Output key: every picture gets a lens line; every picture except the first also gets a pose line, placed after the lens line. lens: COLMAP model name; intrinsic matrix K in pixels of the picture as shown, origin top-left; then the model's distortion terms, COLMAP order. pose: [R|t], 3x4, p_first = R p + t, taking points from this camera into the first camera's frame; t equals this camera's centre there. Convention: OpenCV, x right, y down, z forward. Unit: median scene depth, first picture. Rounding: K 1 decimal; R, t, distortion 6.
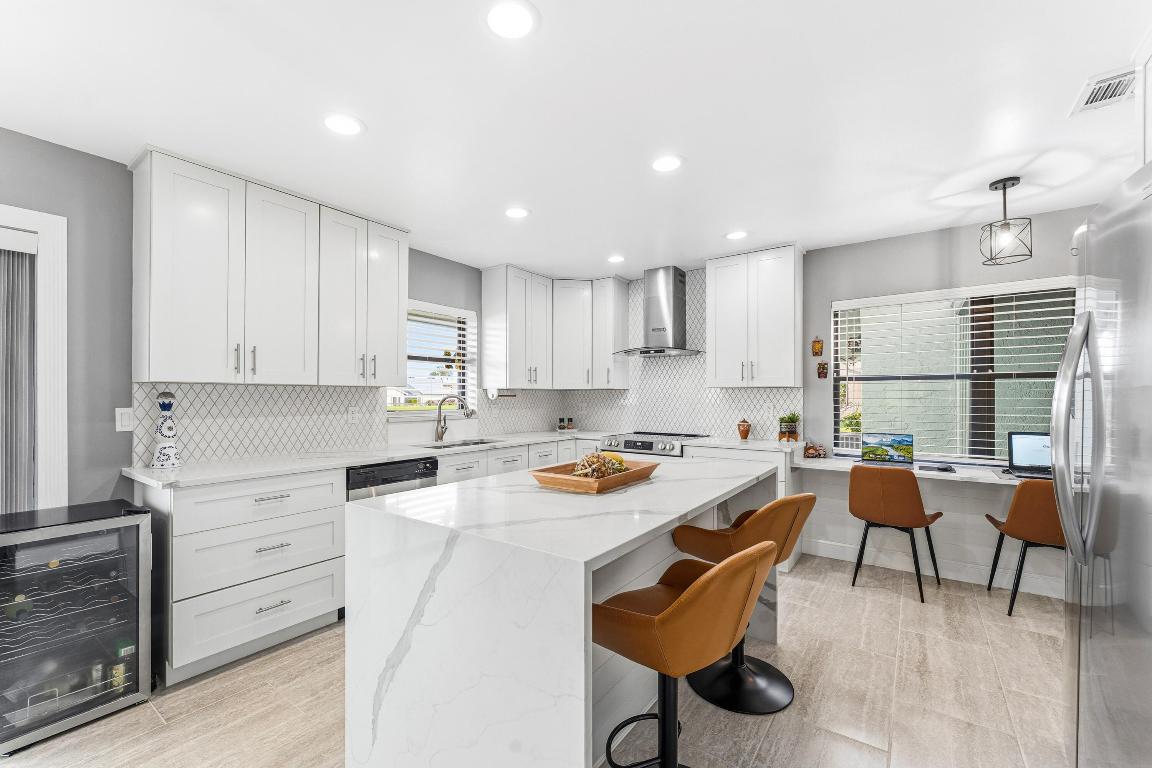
lens RADIAL K [[472.3, 0, 568.9], [0, 472.3, 397.2], [0, 0, 1]] dist [-0.004354, 0.000580]
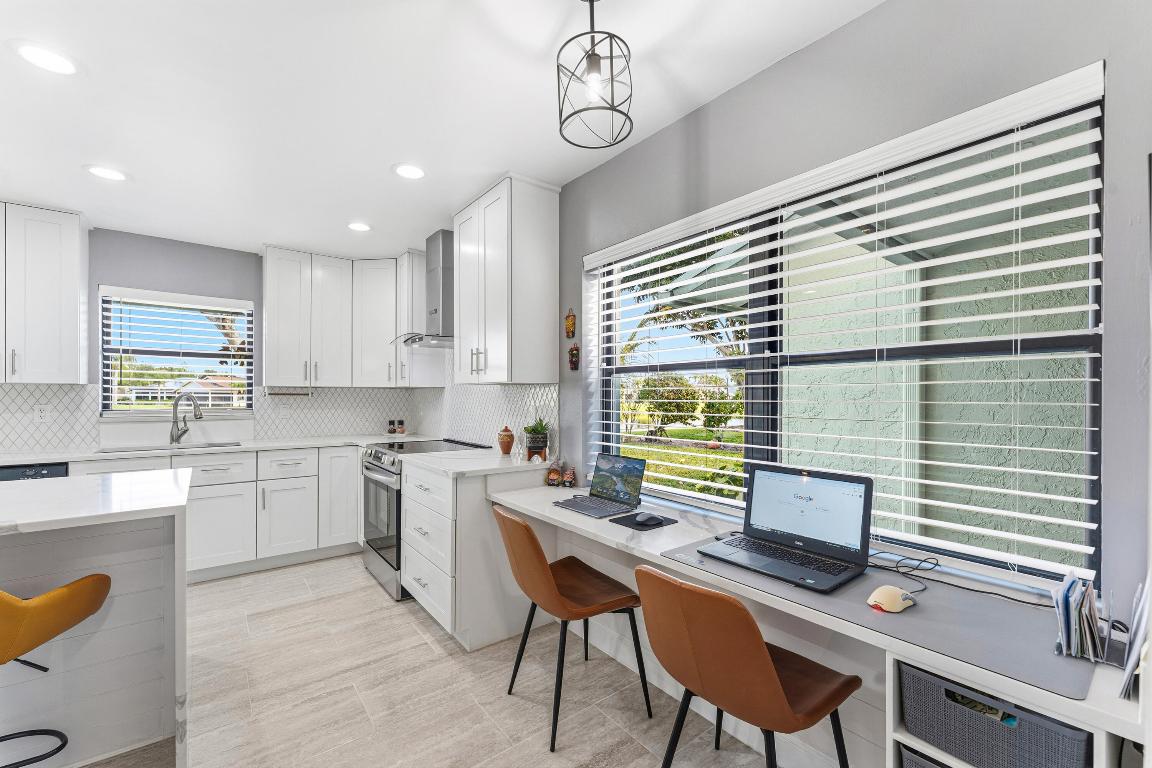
lens RADIAL K [[472.3, 0, 573.3], [0, 472.3, 394.2], [0, 0, 1]] dist [-0.004354, 0.000580]
pose [[0.960889, 0.002320, -0.276923, 0.789025], [-0.004150, 0.999973, -0.006020, -0.000807], [0.276902, 0.006934, 0.960873, 0.372103]]
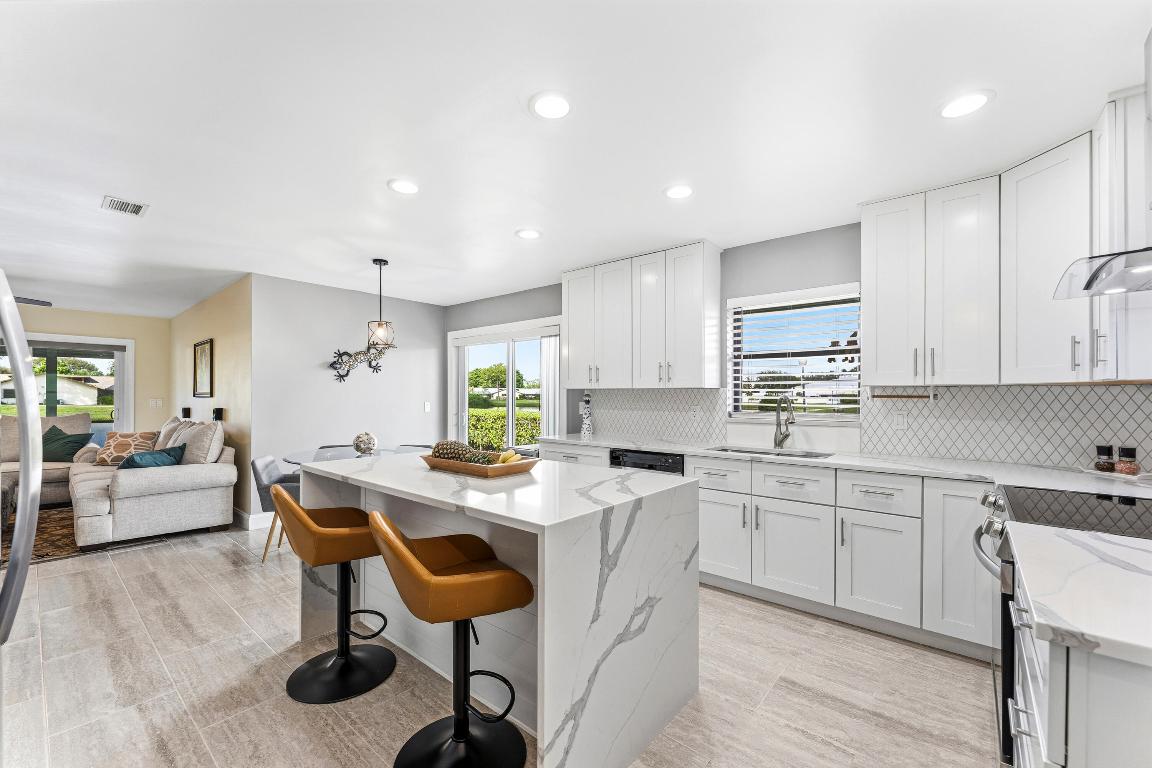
lens RADIAL K [[472.3, 0, 573.5], [0, 472.3, 391.2], [0, 0, 1]] dist [-0.004354, 0.000580]
pose [[-0.075494, -0.011934, -0.997075, 0.689810], [-0.006296, 0.999914, -0.011492, -0.000557], [0.997126, 0.005410, -0.075563, 0.755900]]
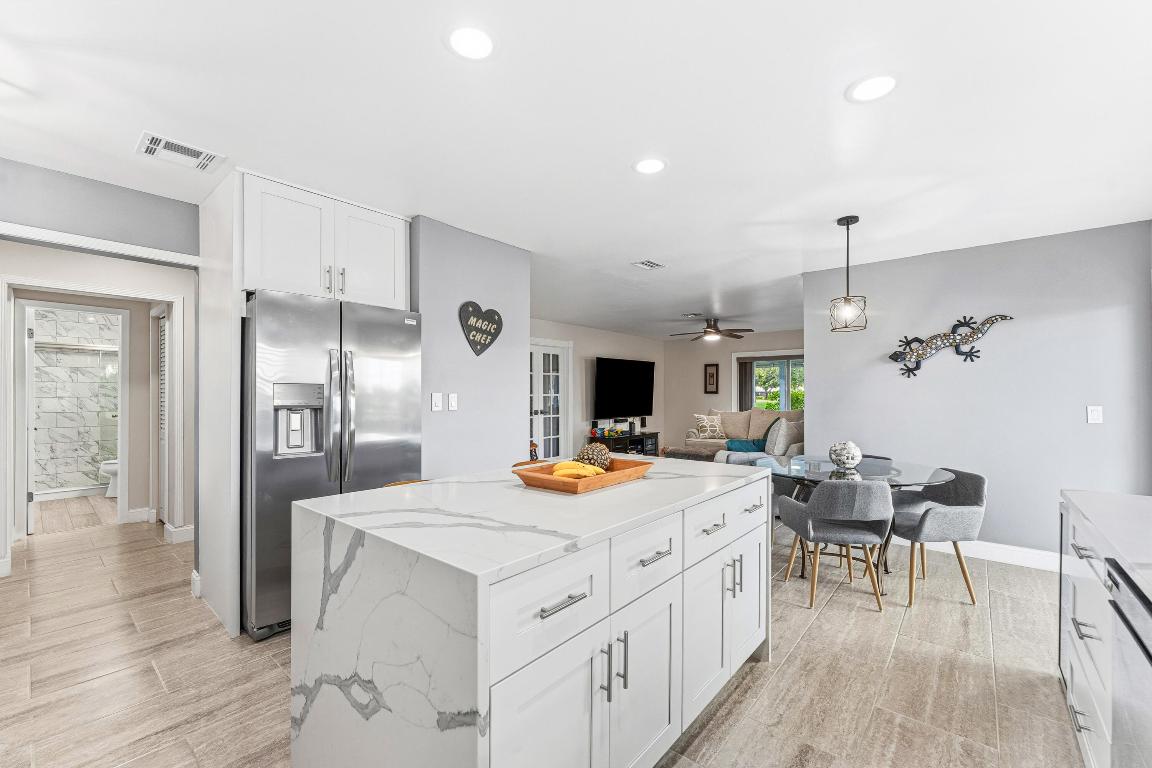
lens RADIAL K [[472.3, 0, 572.2], [0, 472.3, 396.7], [0, 0, 1]] dist [-0.004354, 0.000580]
pose [[-0.997571, -0.001551, 0.069638, 0.017565], [-0.001112, 0.999979, 0.006349, -0.000038], [-0.069646, 0.006256, -0.997552, 1.129520]]
